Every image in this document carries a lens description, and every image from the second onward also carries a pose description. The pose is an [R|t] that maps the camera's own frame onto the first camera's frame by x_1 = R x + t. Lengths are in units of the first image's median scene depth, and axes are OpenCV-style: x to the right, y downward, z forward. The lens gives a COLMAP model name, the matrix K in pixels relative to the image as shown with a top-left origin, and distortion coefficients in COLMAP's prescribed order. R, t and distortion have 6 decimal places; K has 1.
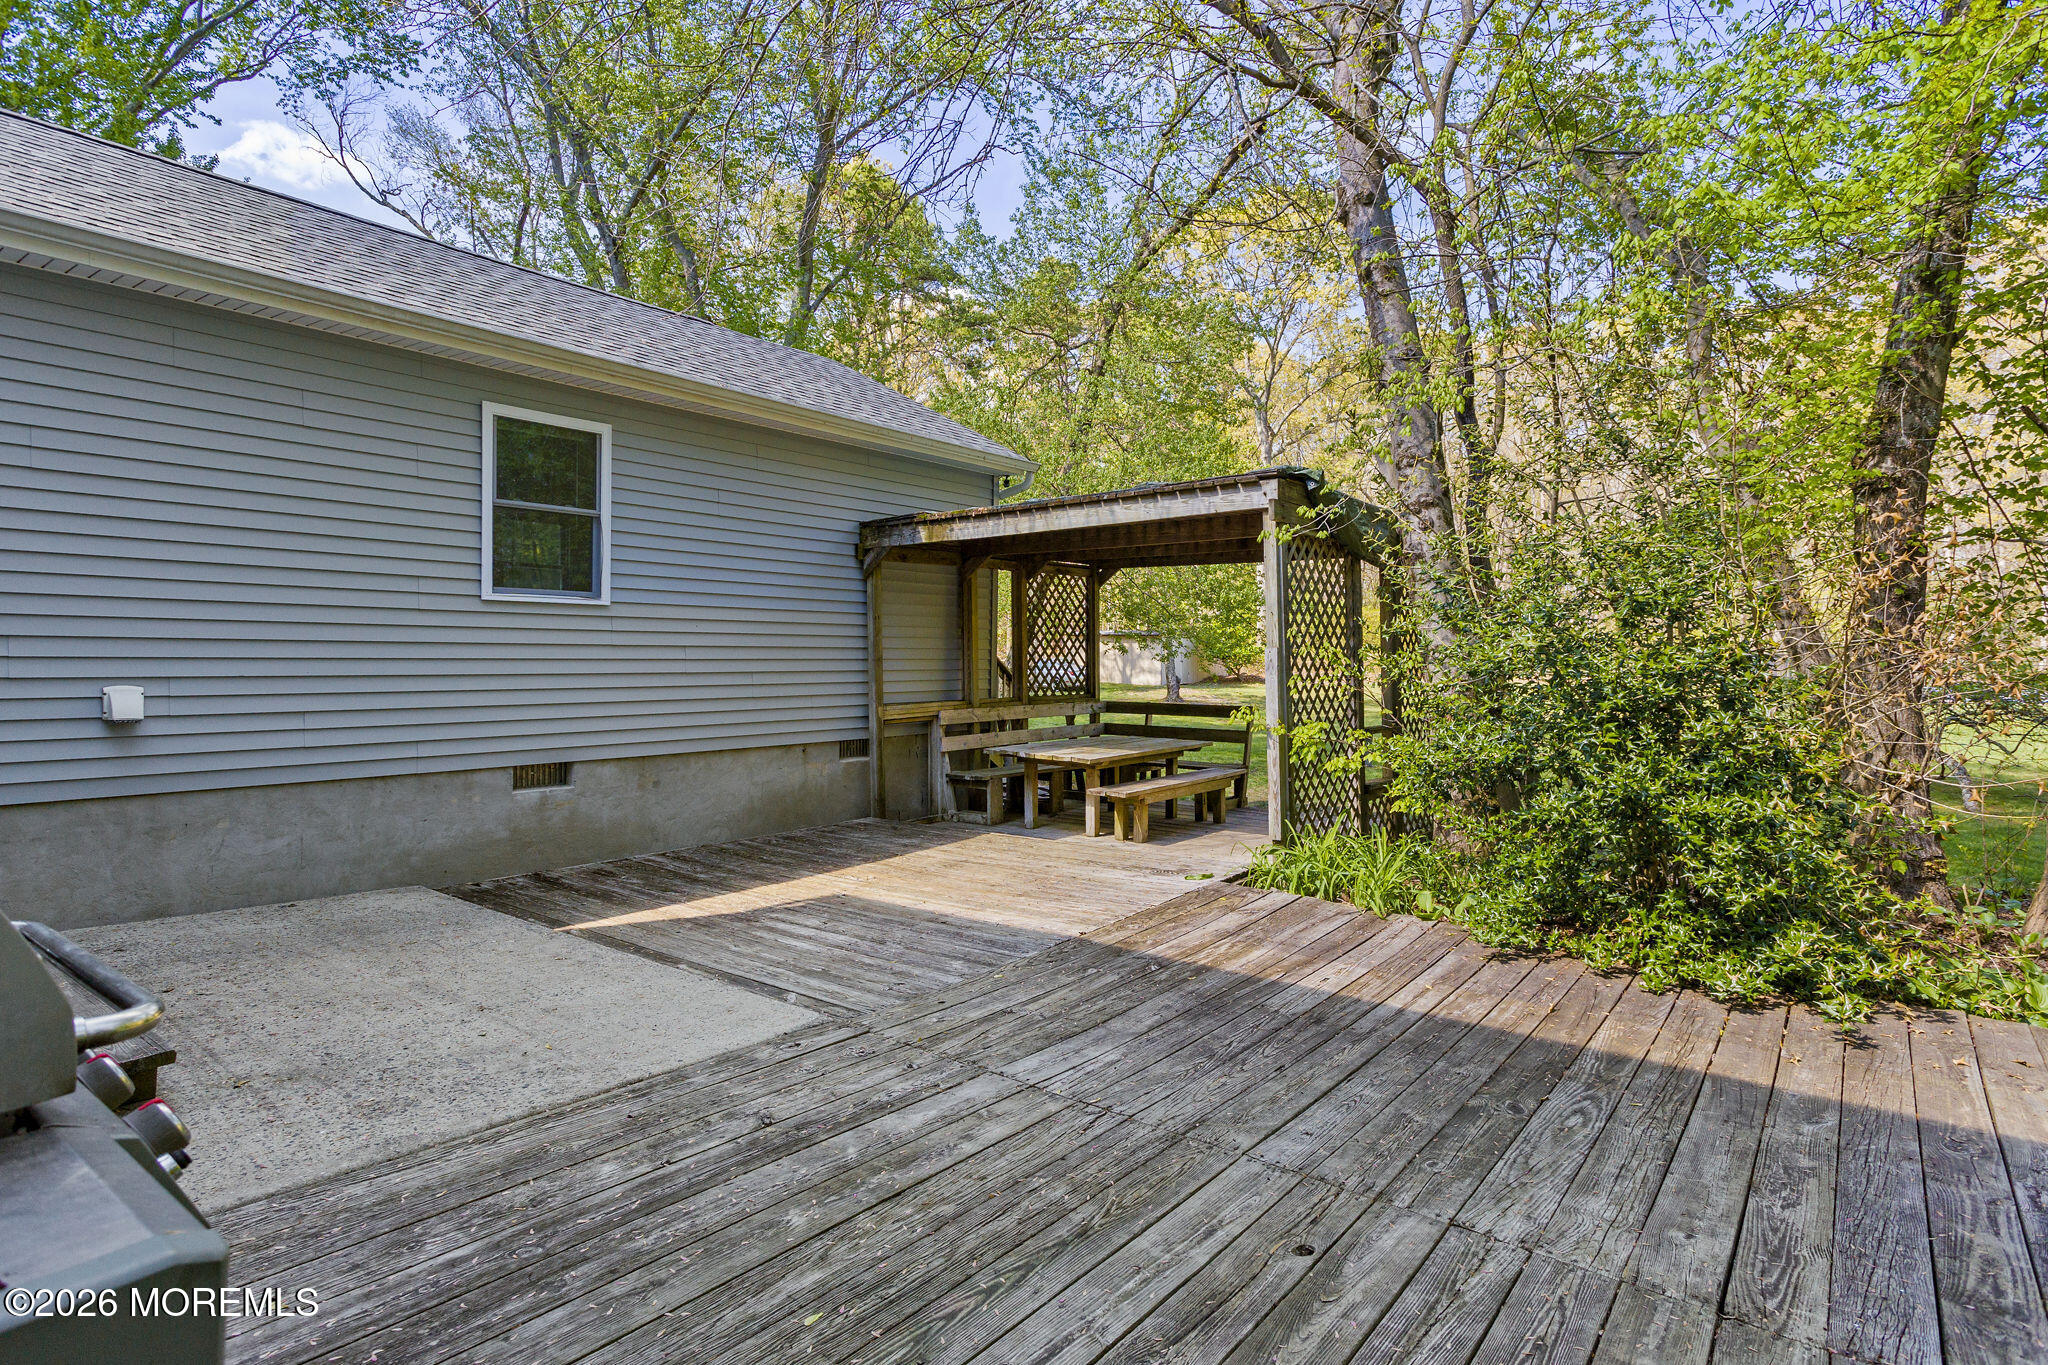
lens RADIAL K [[1010.3, 0, 1024.0], [0, 1010.3, 682.5], [0, 0, 1]] dist [-0.000167, -0.000013]
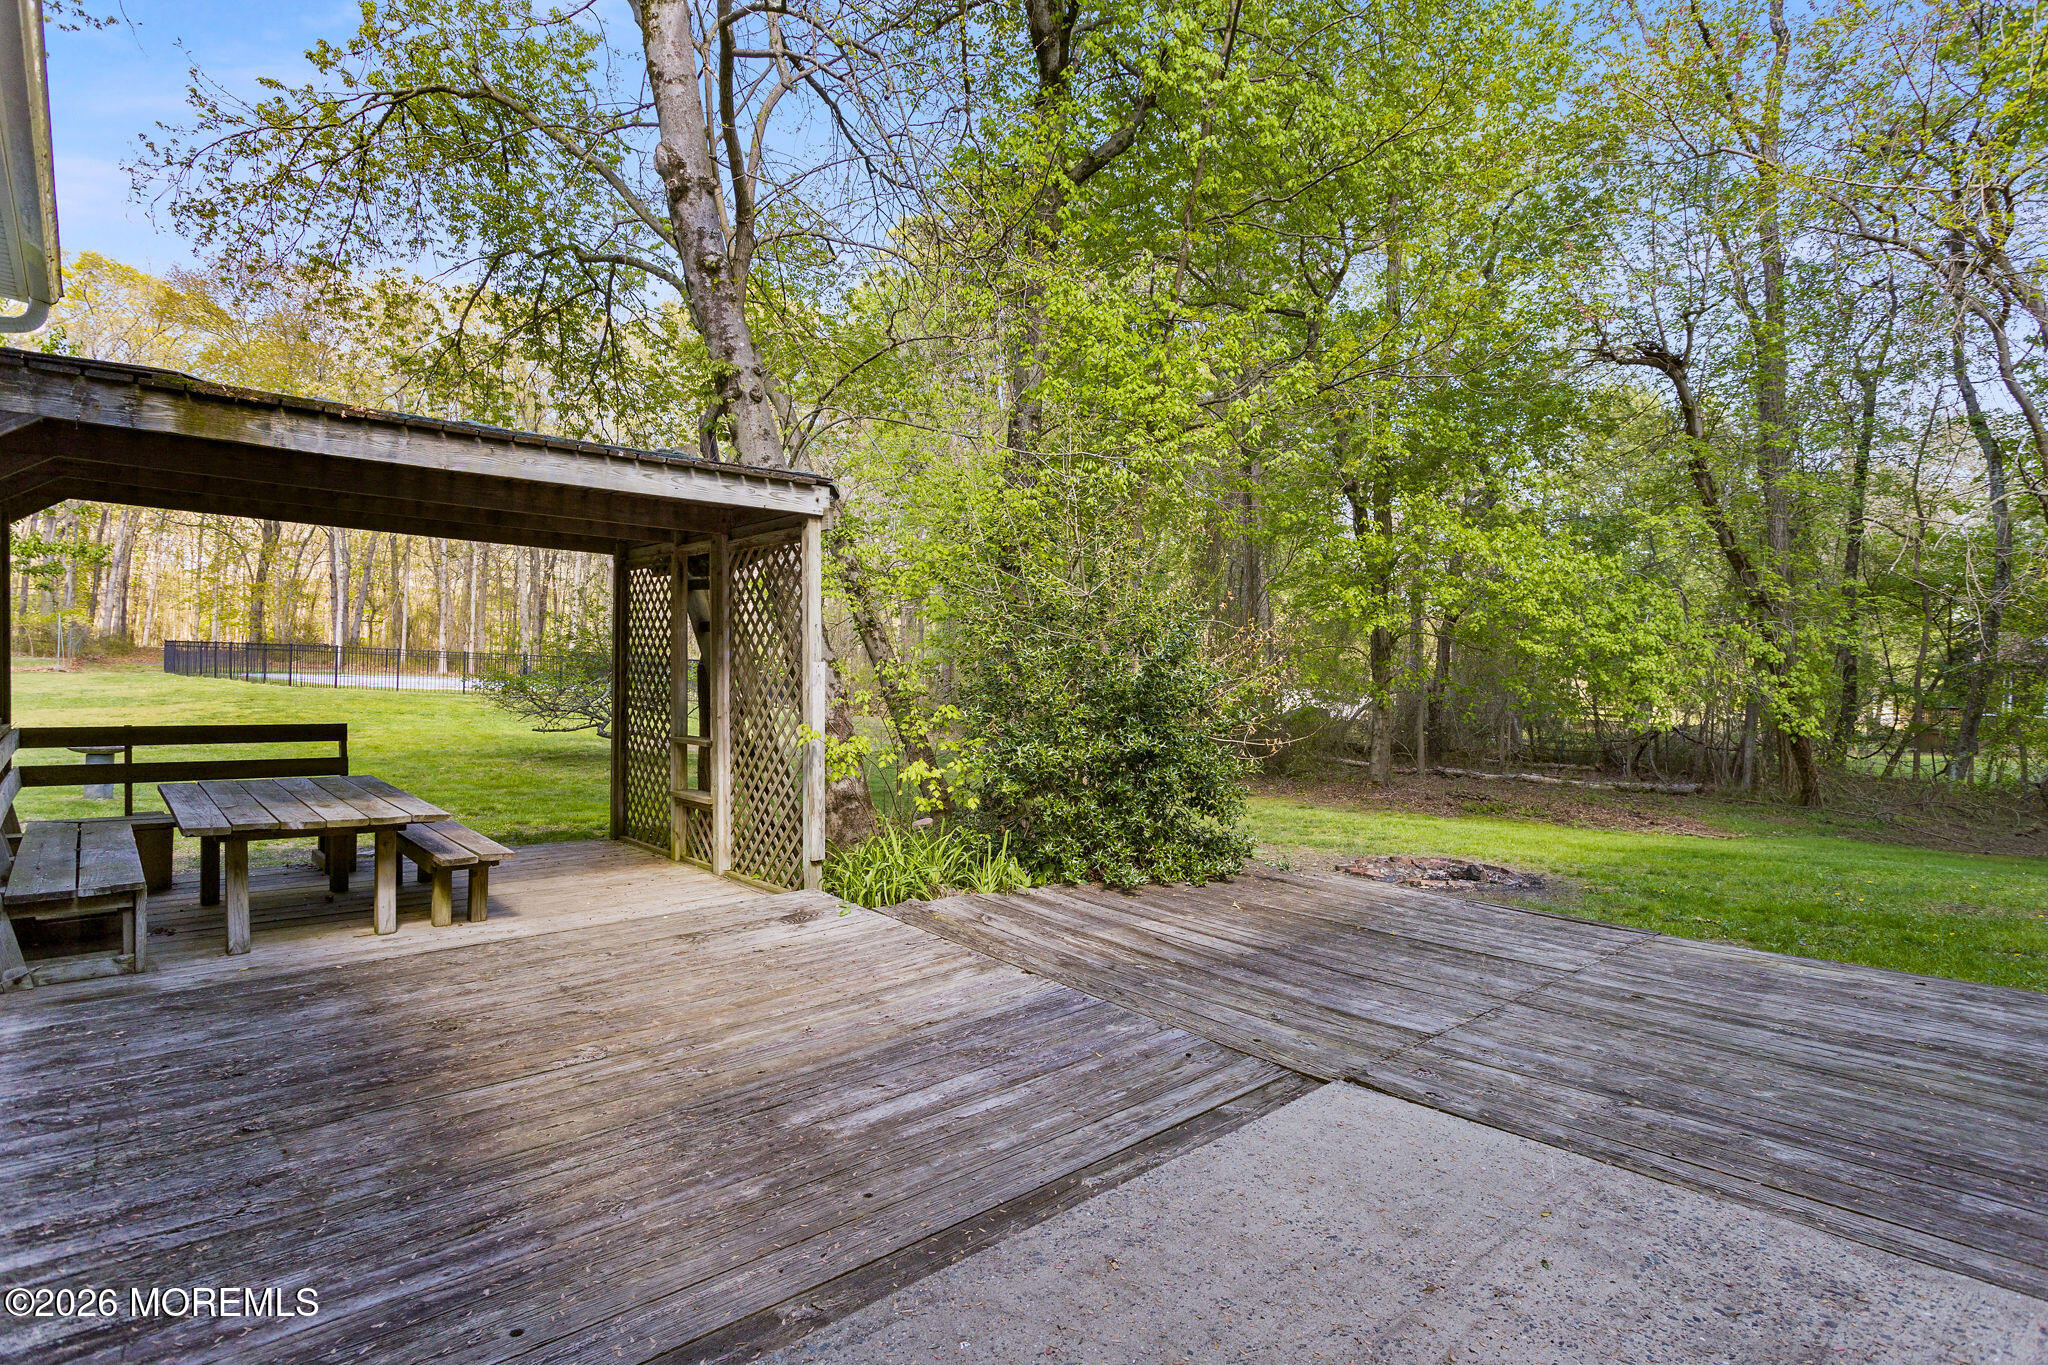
lens RADIAL K [[995.2, 0, 1024.0], [0, 995.2, 682.5], [0, 0, 1]] dist [0.000439, 0.000488]
pose [[0.197452, -0.008707, 0.980274, -0.627702], [-0.001259, 0.999957, 0.009136, -0.022843], [-0.980312, -0.003038, 0.197433, 0.607022]]
